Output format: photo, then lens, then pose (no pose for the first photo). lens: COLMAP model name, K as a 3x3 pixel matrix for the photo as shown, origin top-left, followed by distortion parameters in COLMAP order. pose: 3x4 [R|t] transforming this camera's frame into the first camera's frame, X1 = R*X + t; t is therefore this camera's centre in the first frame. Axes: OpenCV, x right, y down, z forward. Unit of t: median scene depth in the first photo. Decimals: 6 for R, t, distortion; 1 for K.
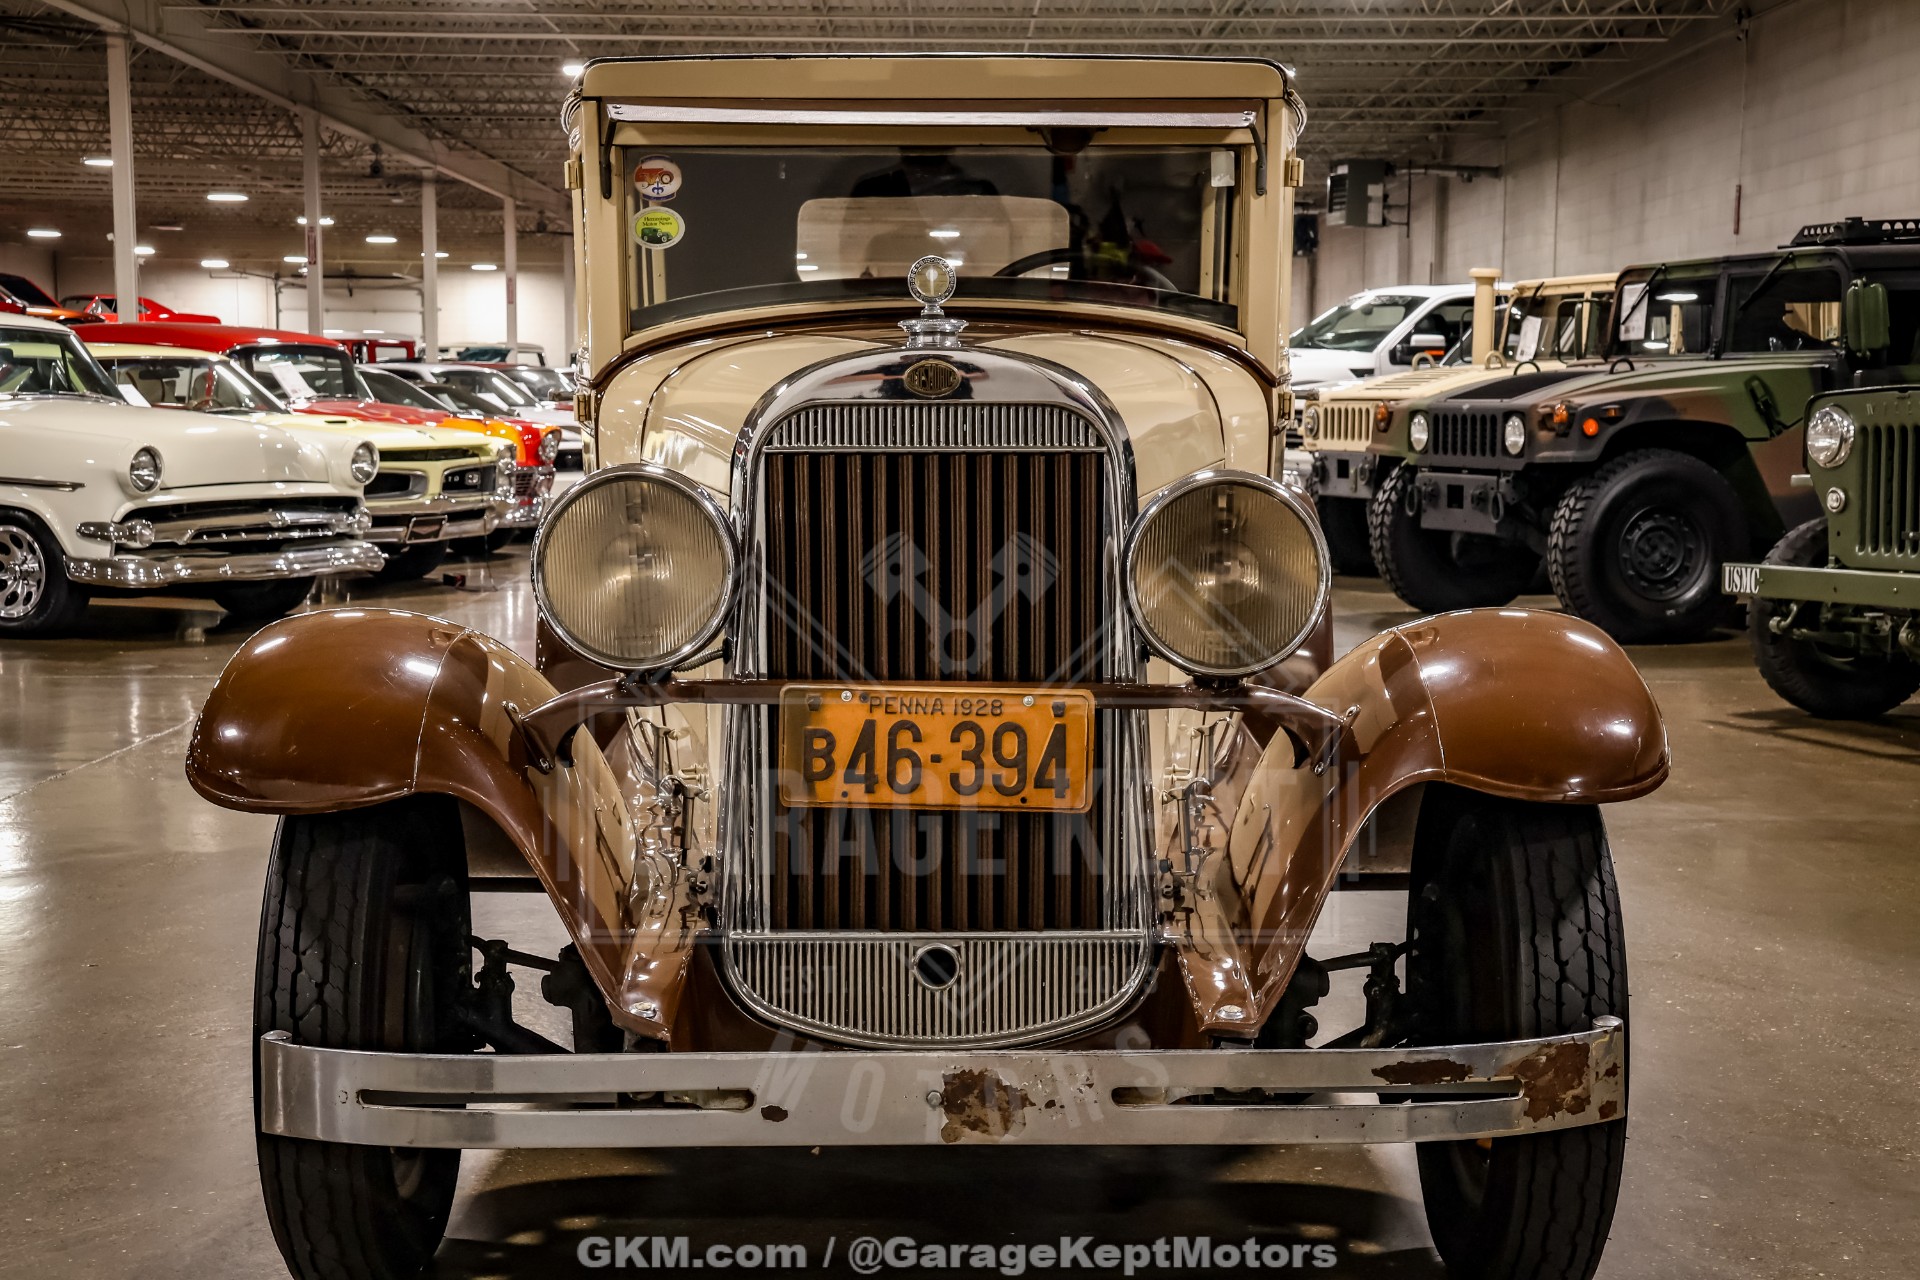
lens RADIAL K [[2750.8, 0, 965.3], [0, 2750.8, 642.1], [0, 0, 1]] dist [0.142785, 0.063108]
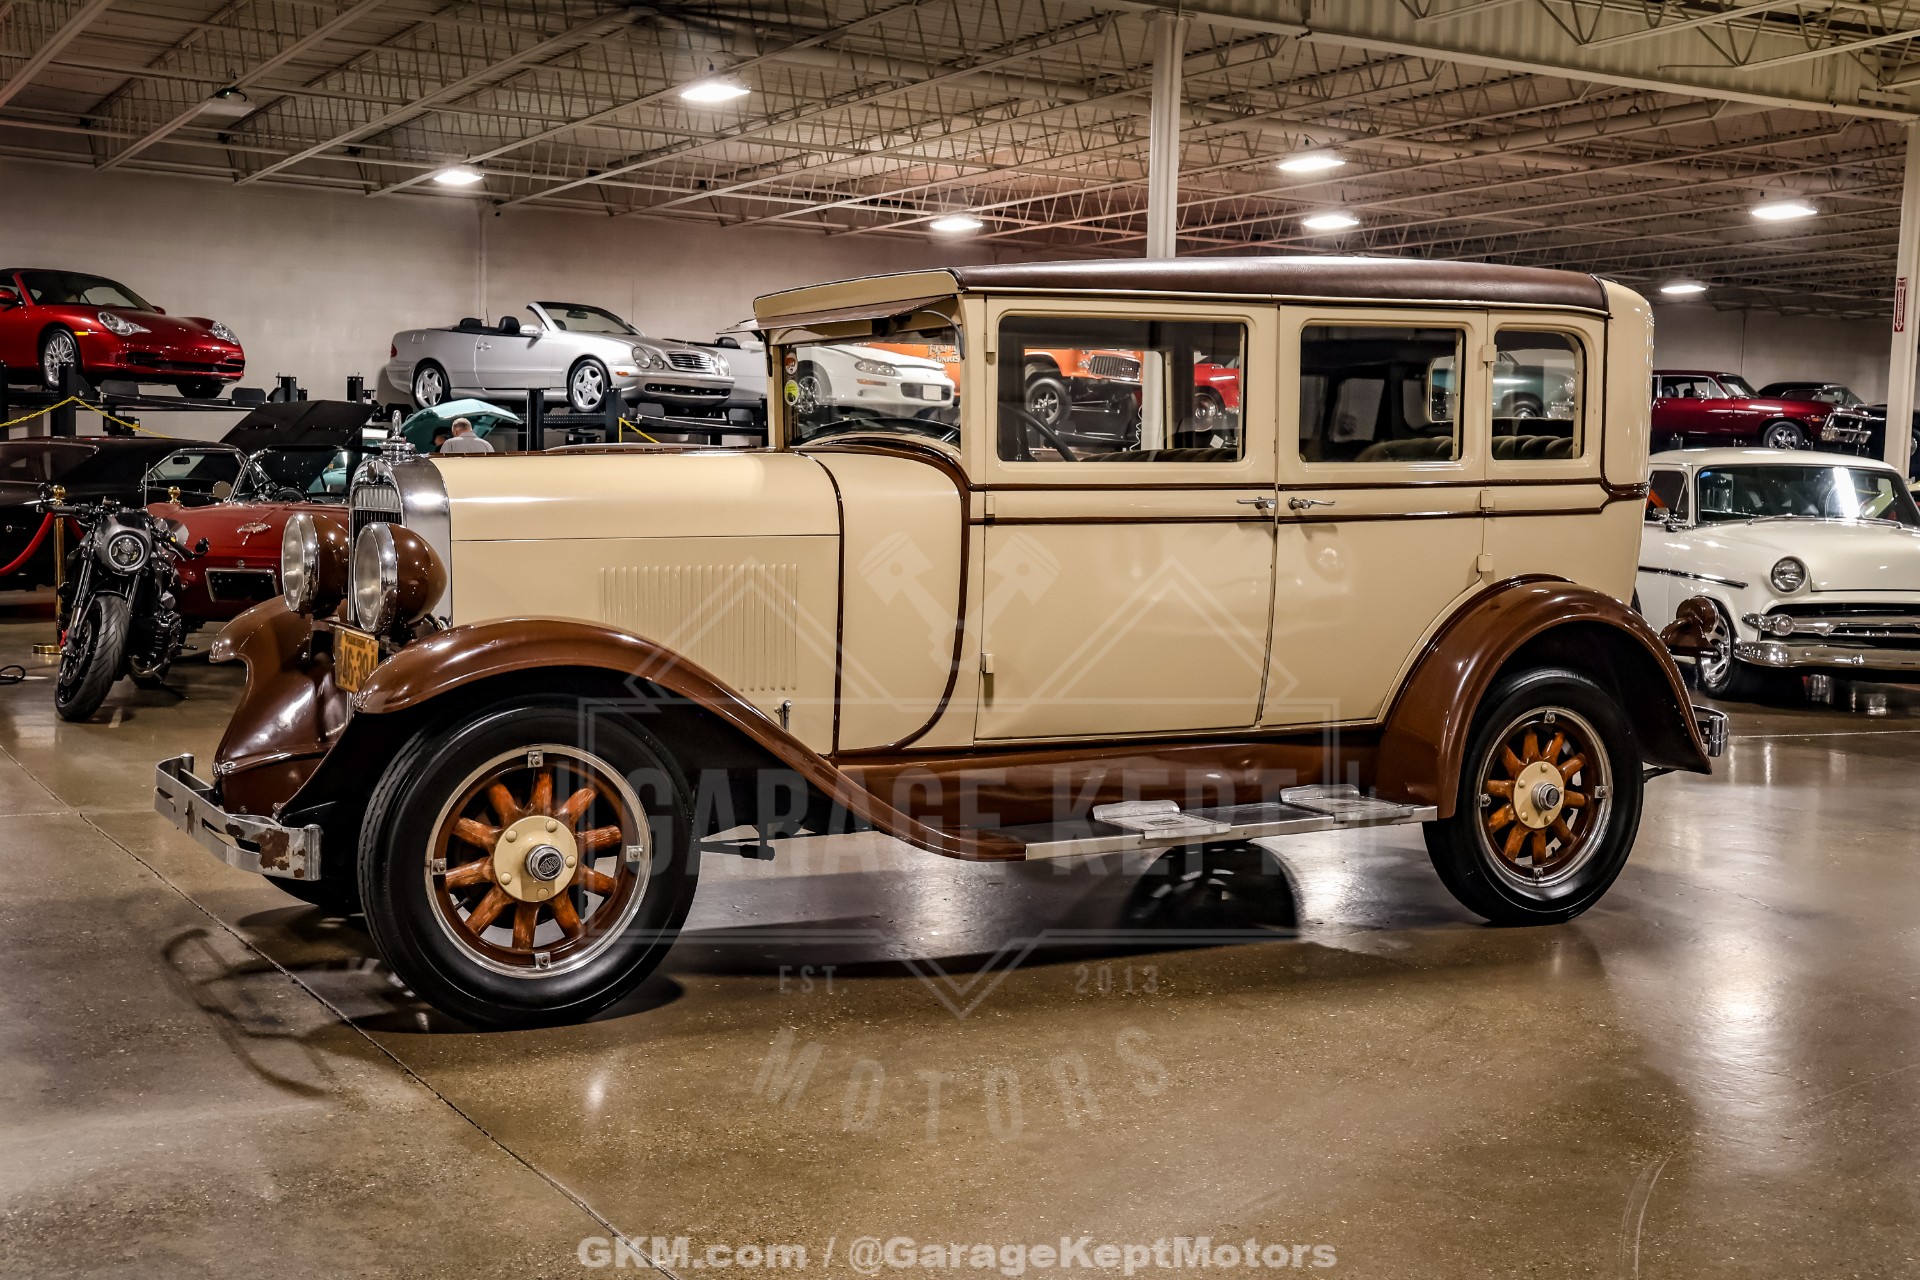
lens RADIAL K [[2256.4, 0, 934.9], [0, 2256.4, 648.5], [0, 0, 1]] dist [-0.017072, 0.290272]
pose [[0.483391, 0.073326, -0.872328, 1.569433], [-0.103186, 0.994312, 0.026400, -0.055493], [0.869302, 0.077251, 0.488207, 0.575520]]
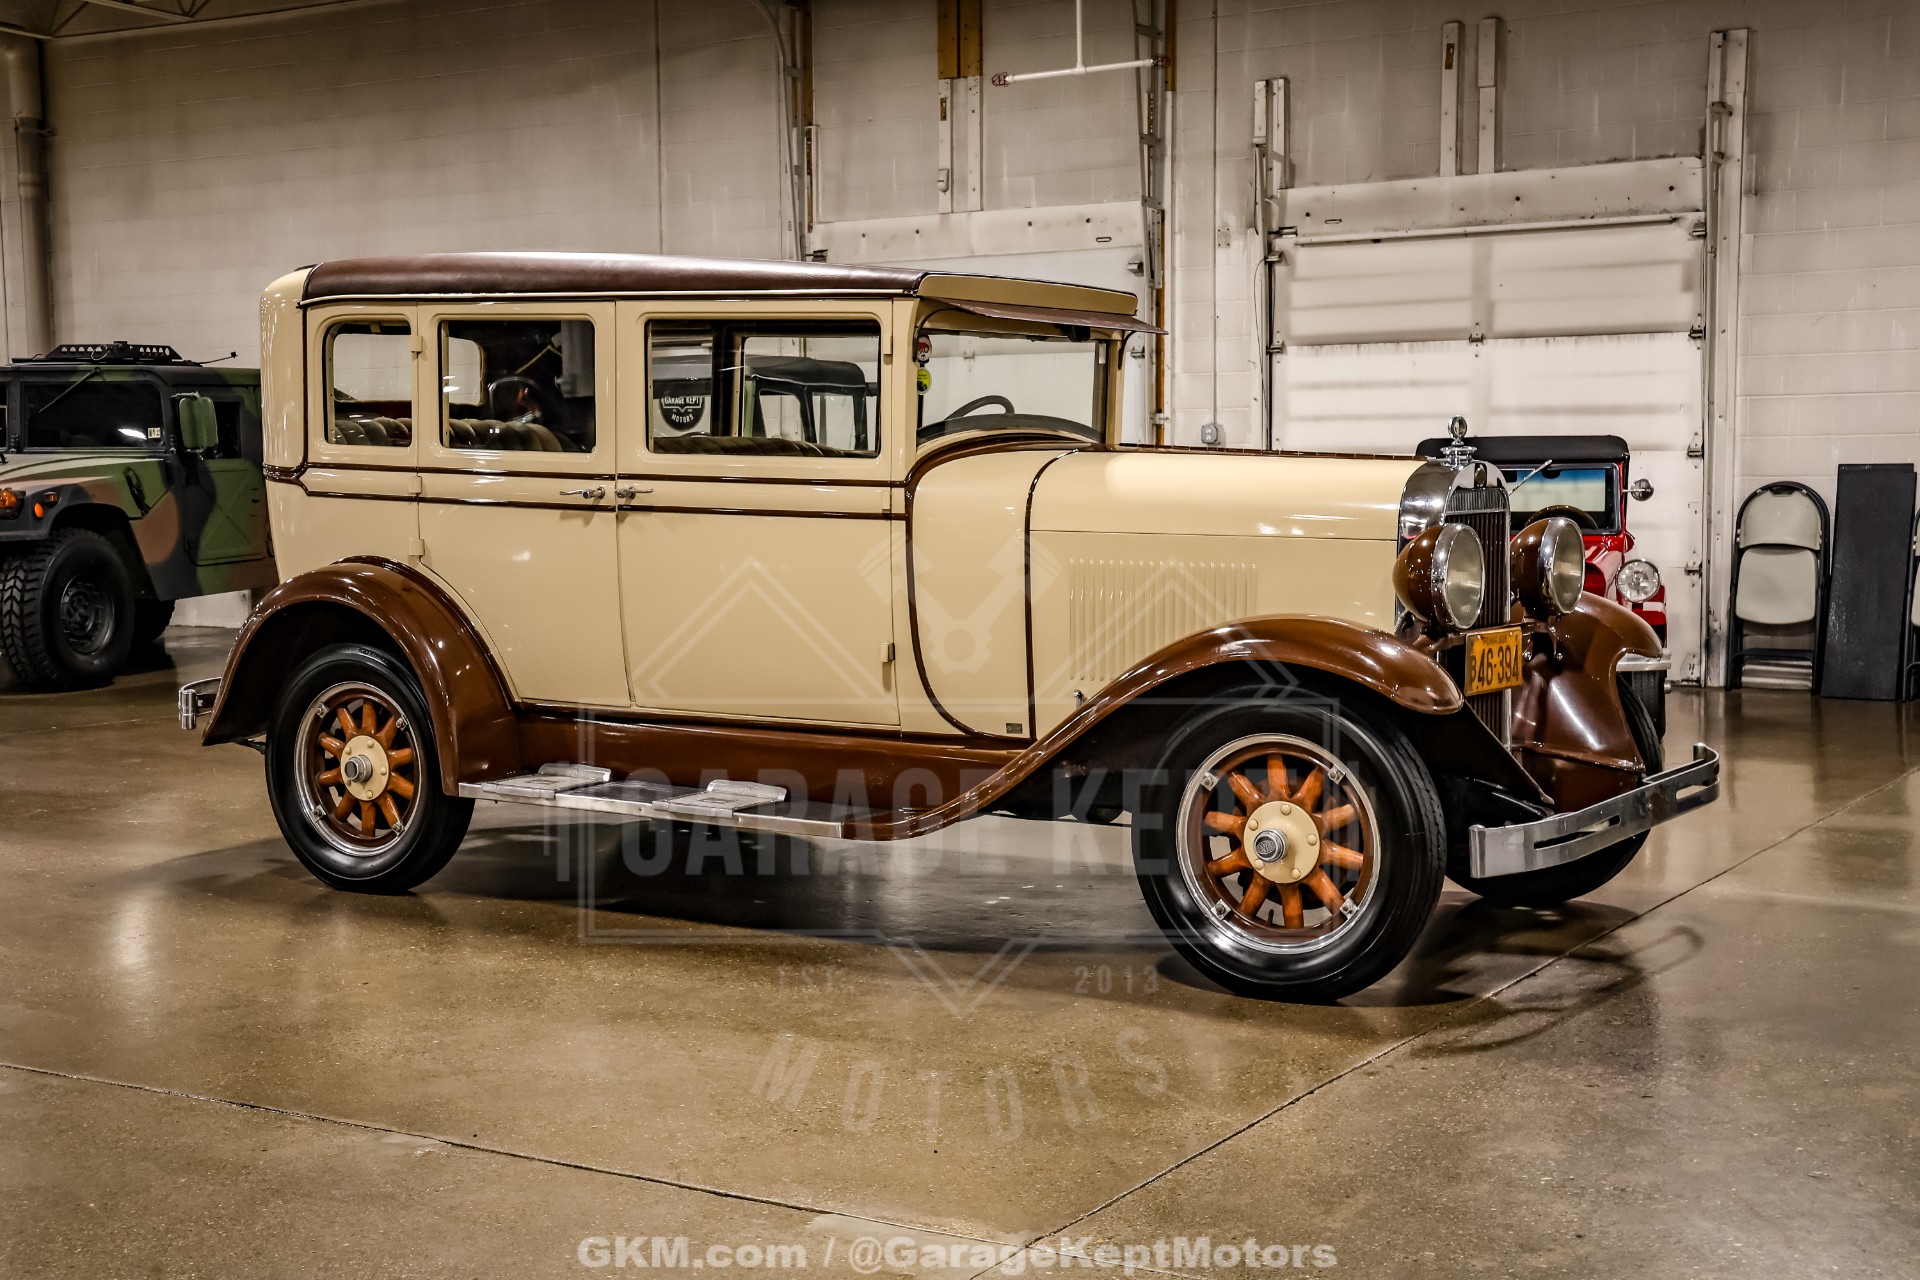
lens RADIAL K [[2503.1, 0, 948.7], [0, 2503.1, 644.9], [0, 0, 1]] dist [0.021747, 0.459032]
pose [[0.537964, -0.067779, 0.840238, -1.755886], [0.085706, 0.995995, 0.025470, -0.053412], [-0.838599, 0.058312, 0.541619, 0.341716]]
